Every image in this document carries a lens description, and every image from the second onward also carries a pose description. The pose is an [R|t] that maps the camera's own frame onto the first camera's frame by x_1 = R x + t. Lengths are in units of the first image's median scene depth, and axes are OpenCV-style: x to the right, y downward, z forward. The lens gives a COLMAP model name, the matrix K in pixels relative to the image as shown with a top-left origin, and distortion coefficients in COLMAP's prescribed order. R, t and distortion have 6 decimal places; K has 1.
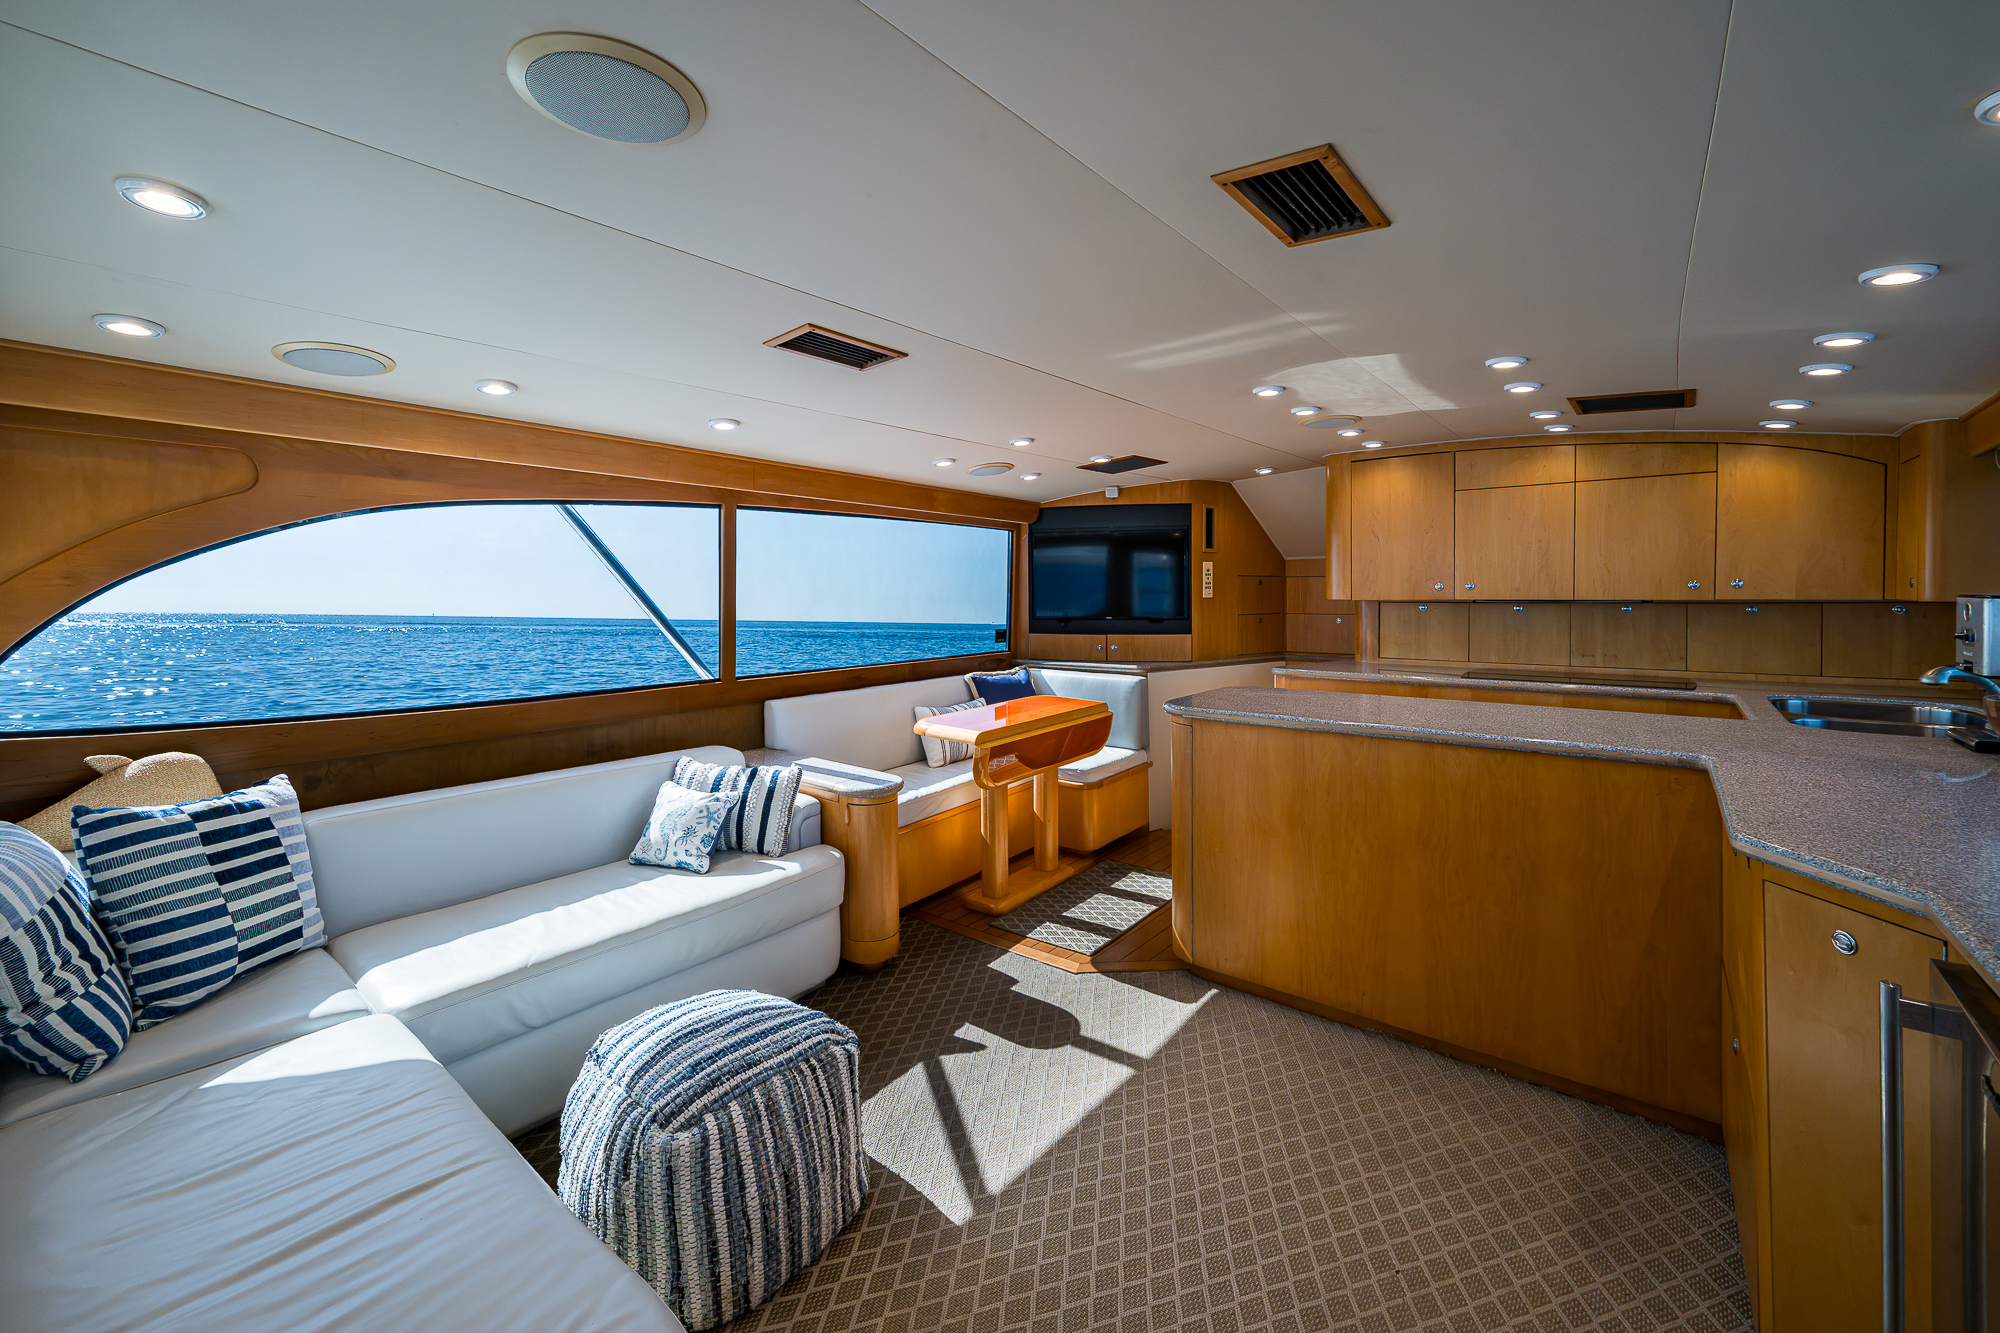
lens RADIAL K [[799.5, 0, 1006.4], [0, 799.5, 627.4], [0, 0, 1]] dist [-0.001005, -0.000056]
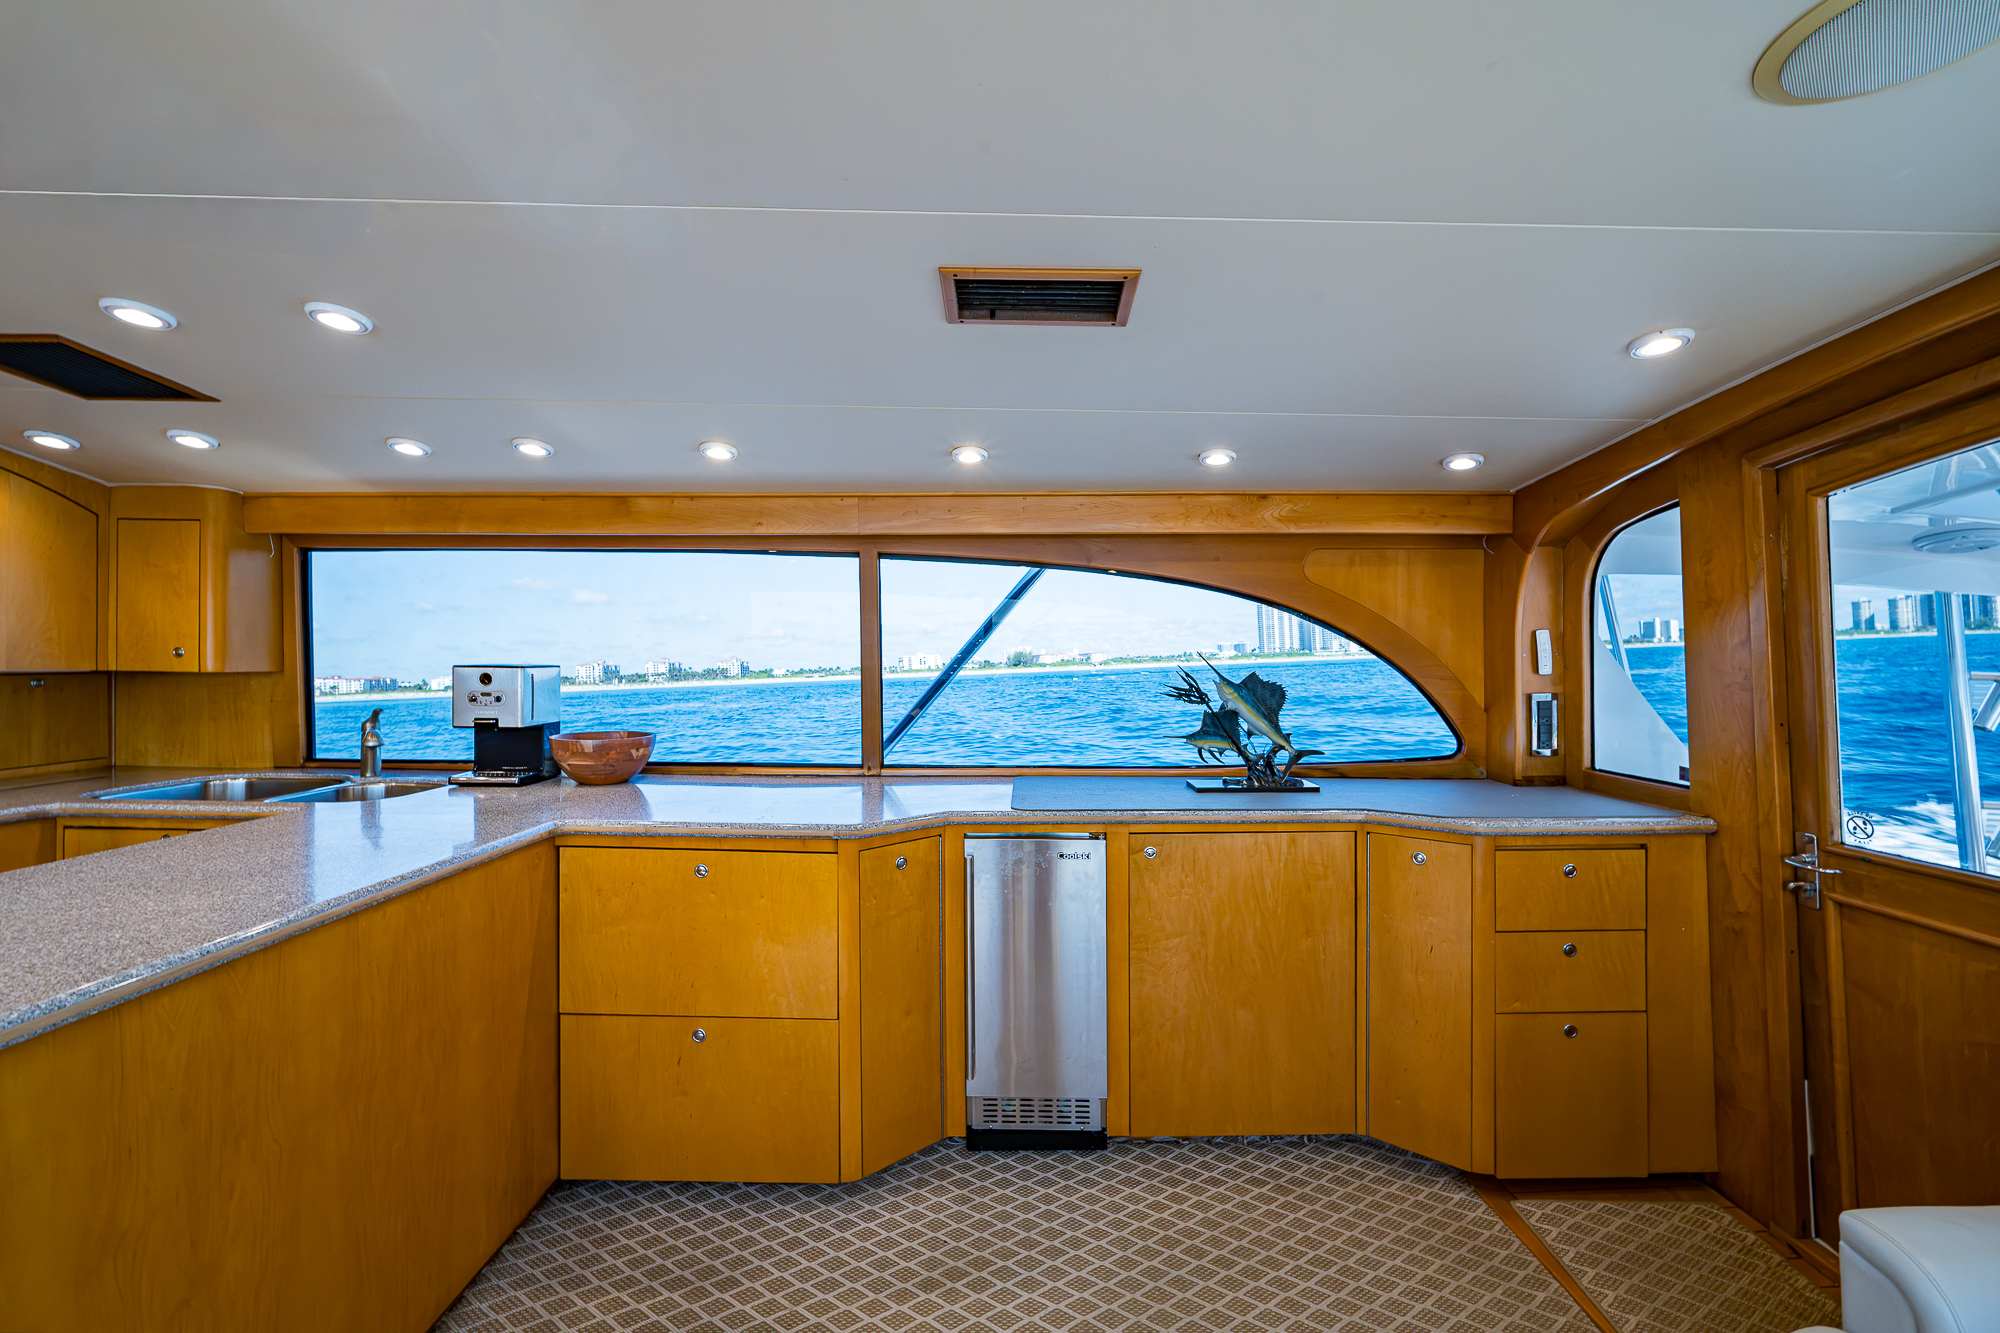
lens RADIAL K [[799.5, 0, 1012.3], [0, 799.5, 660.3], [0, 0, 1]] dist [-0.001005, -0.000056]
pose [[-0.633454, 0.007427, 0.773745, -0.167476], [0.031804, 0.999359, 0.016444, -0.025290], [-0.773127, 0.035024, -0.633284, 0.682236]]
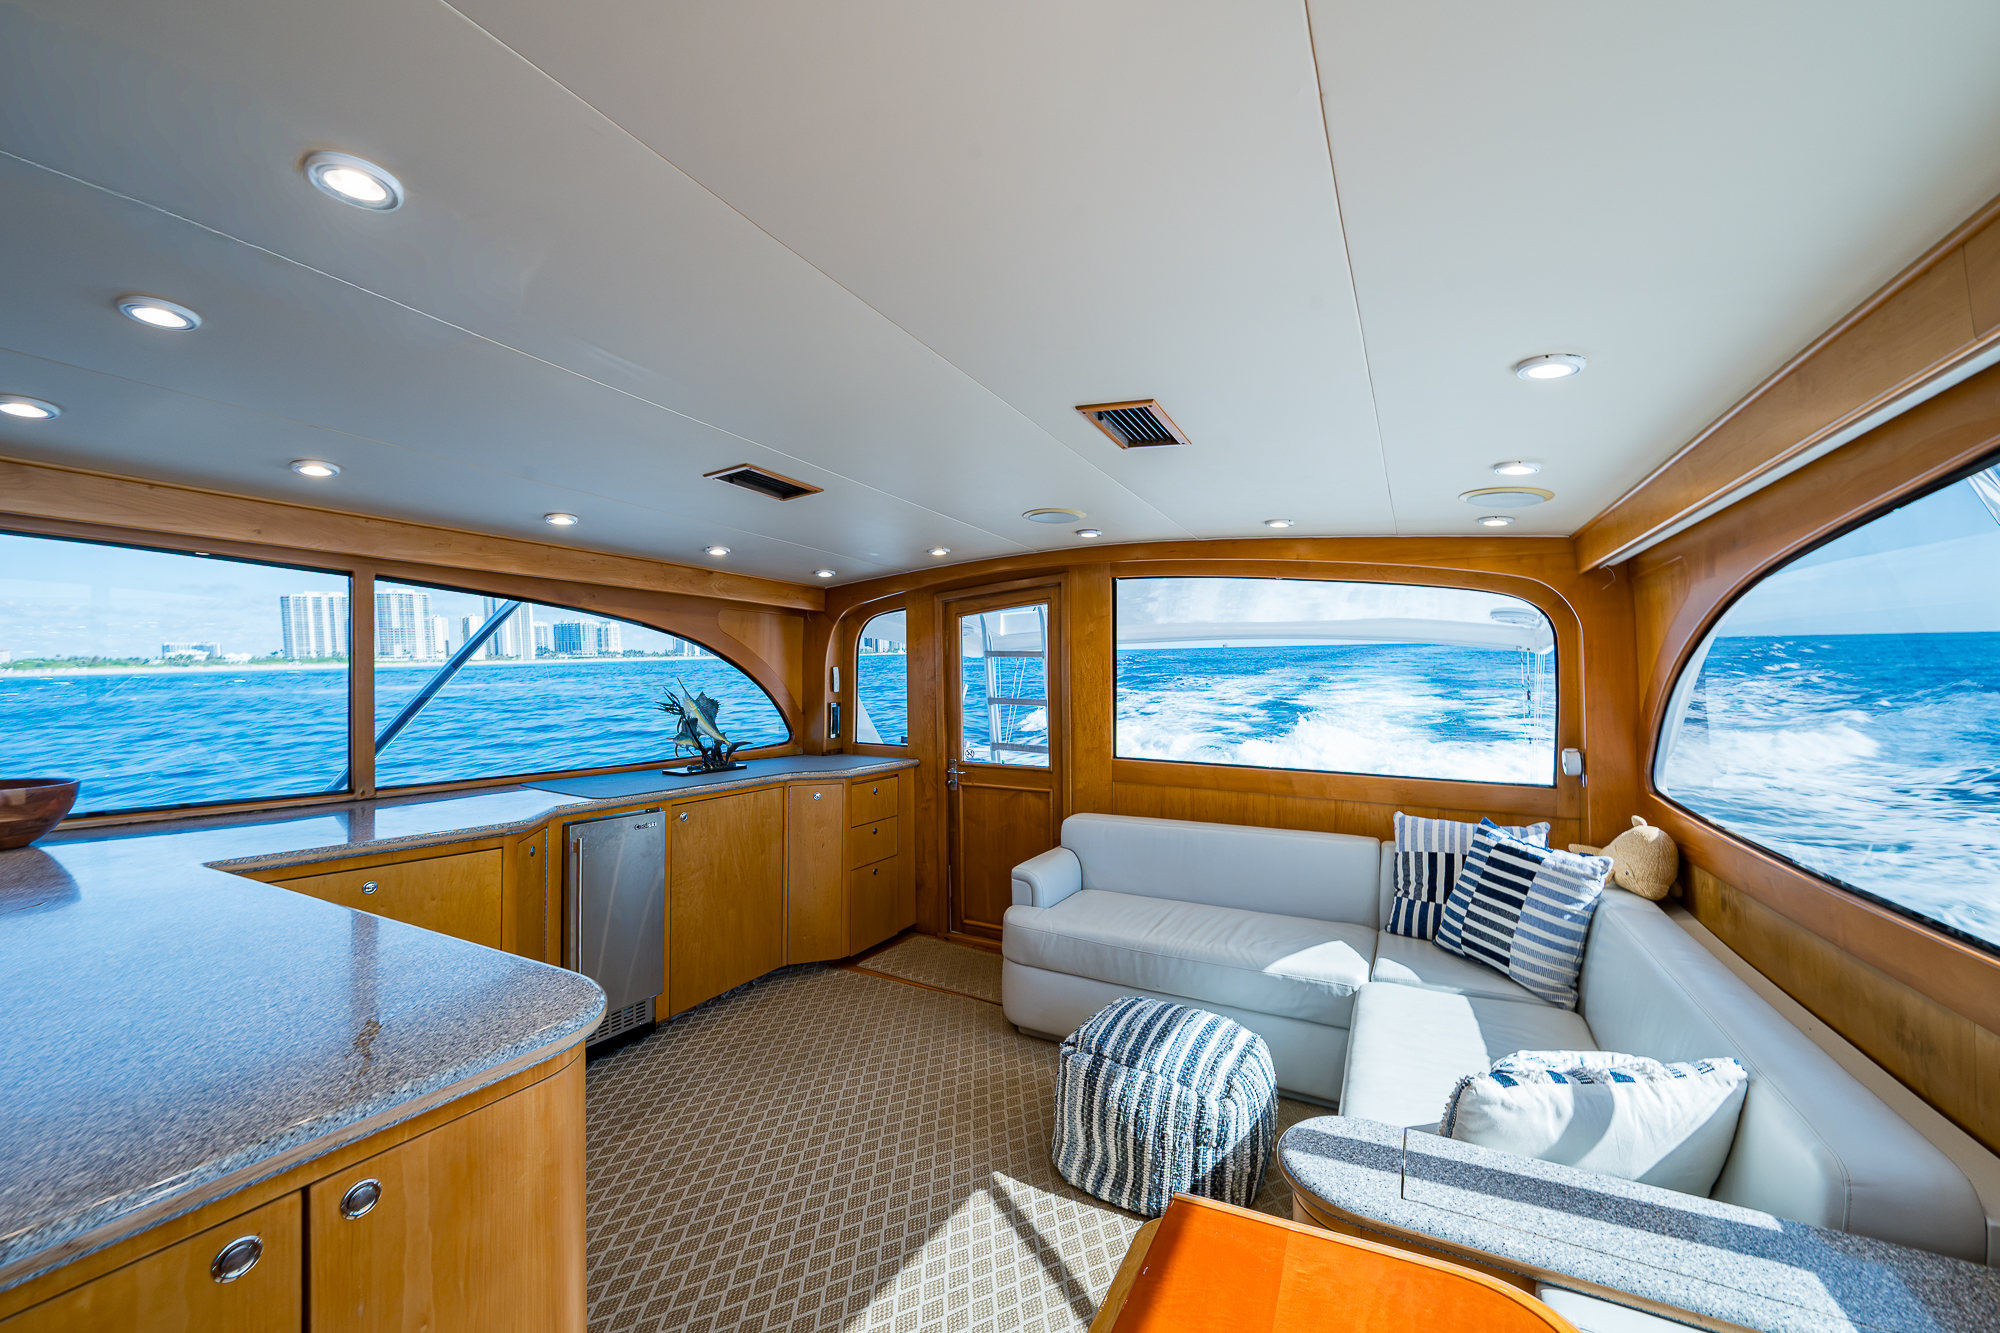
lens RADIAL K [[799.5, 0, 990.8], [0, 799.5, 694.5], [0, 0, 1]] dist [-0.001005, -0.000056]
pose [[-0.983138, -0.001904, -0.182856, 0.083649], [-0.012098, 0.998432, 0.054647, -0.056060], [0.182466, 0.055938, -0.981620, 1.181090]]
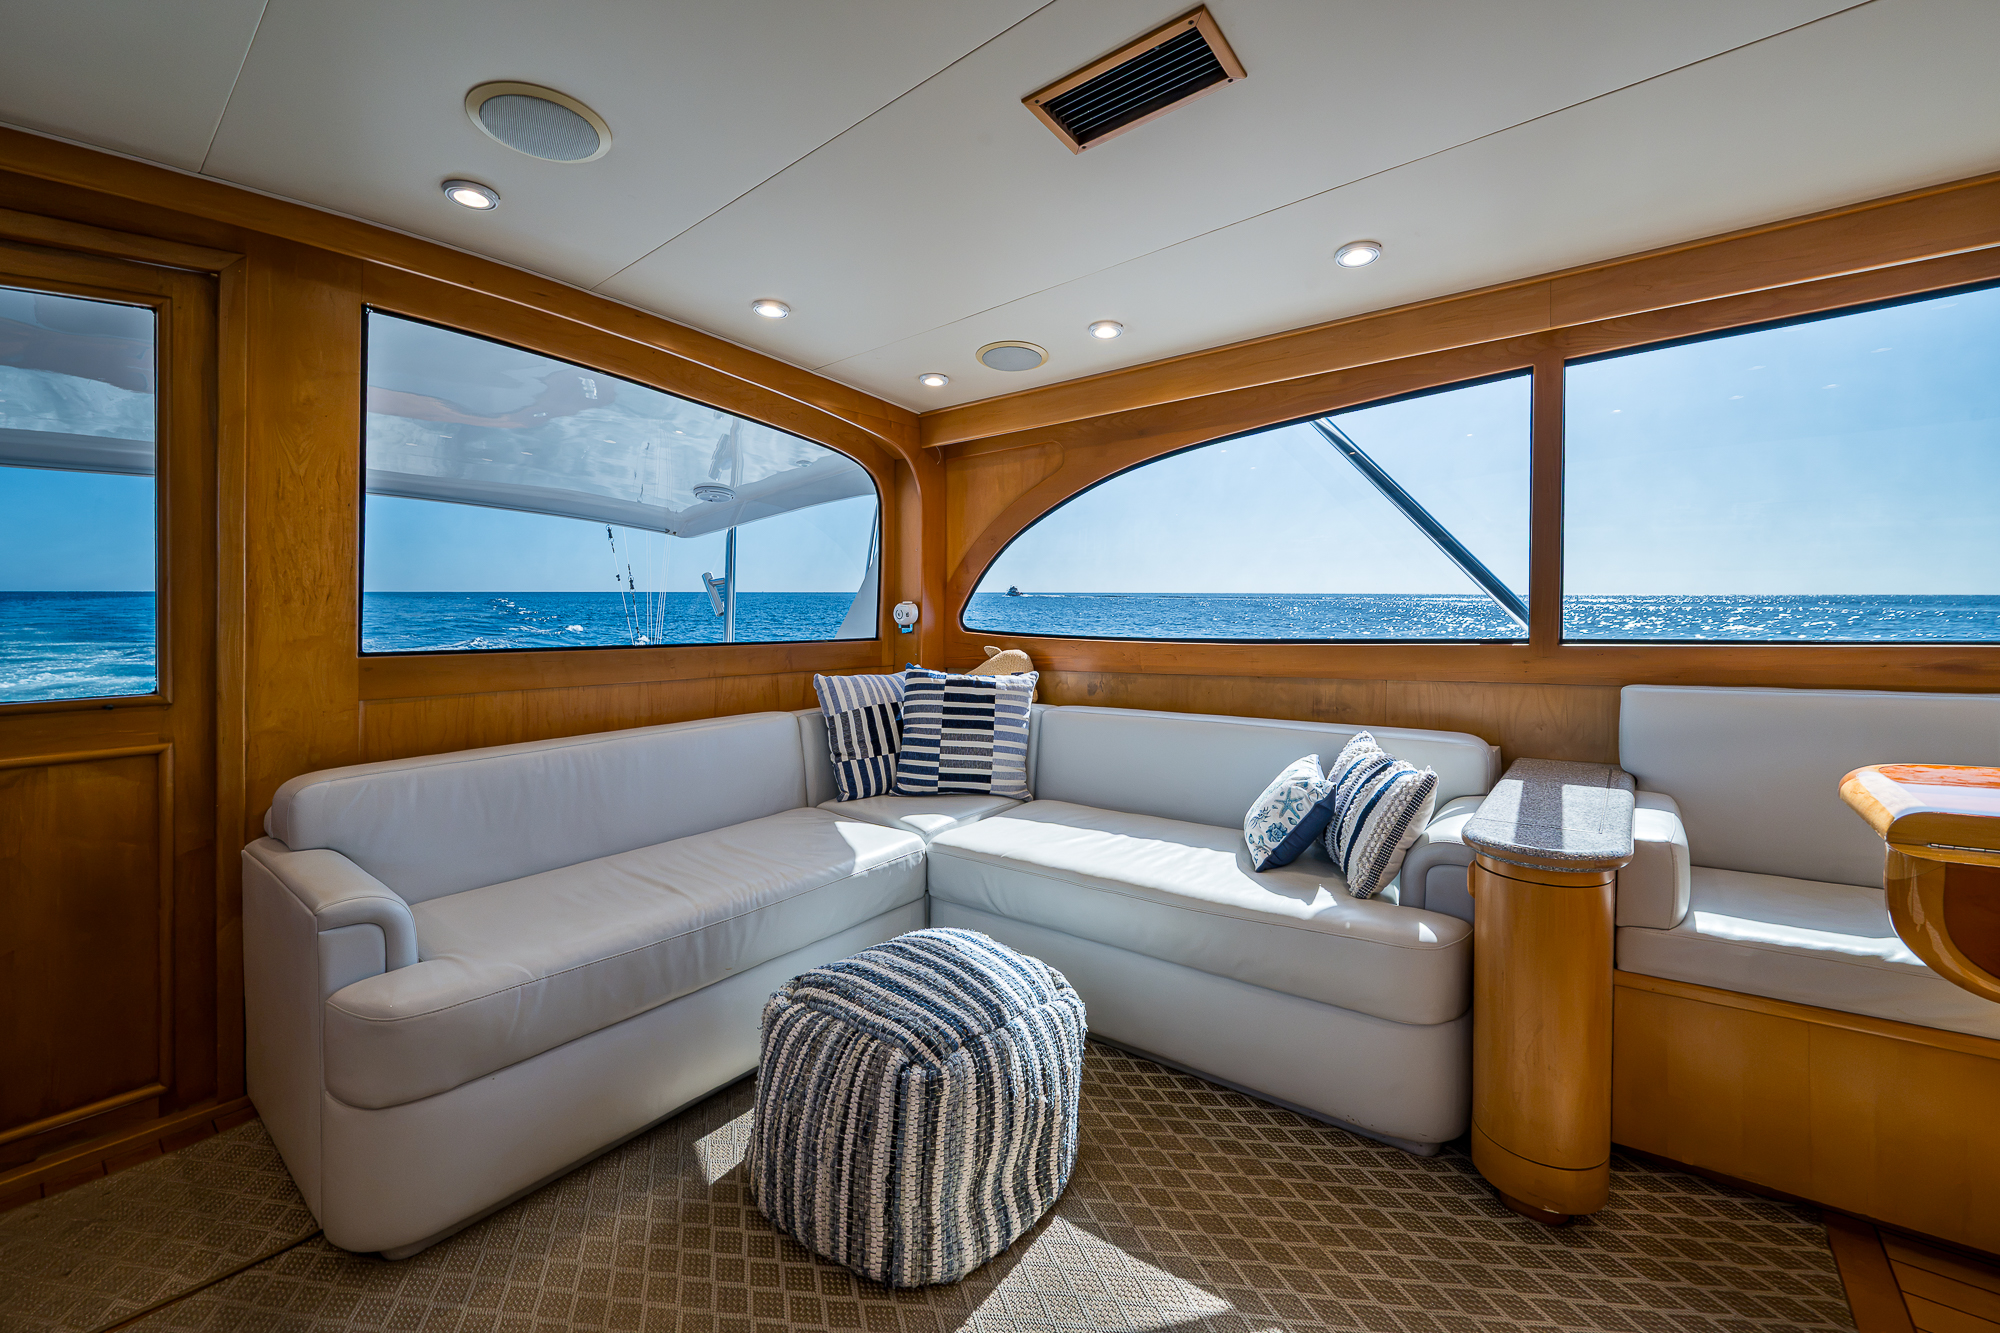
lens RADIAL K [[799.5, 0, 994.0], [0, 799.5, 625.0], [0, 0, 1]] dist [-0.001005, -0.000056]
pose [[-0.000041, 0.015286, -0.999883, 0.291931], [-0.021849, 0.999644, 0.015283, 0.051747], [0.999761, 0.021847, 0.000293, 0.572915]]
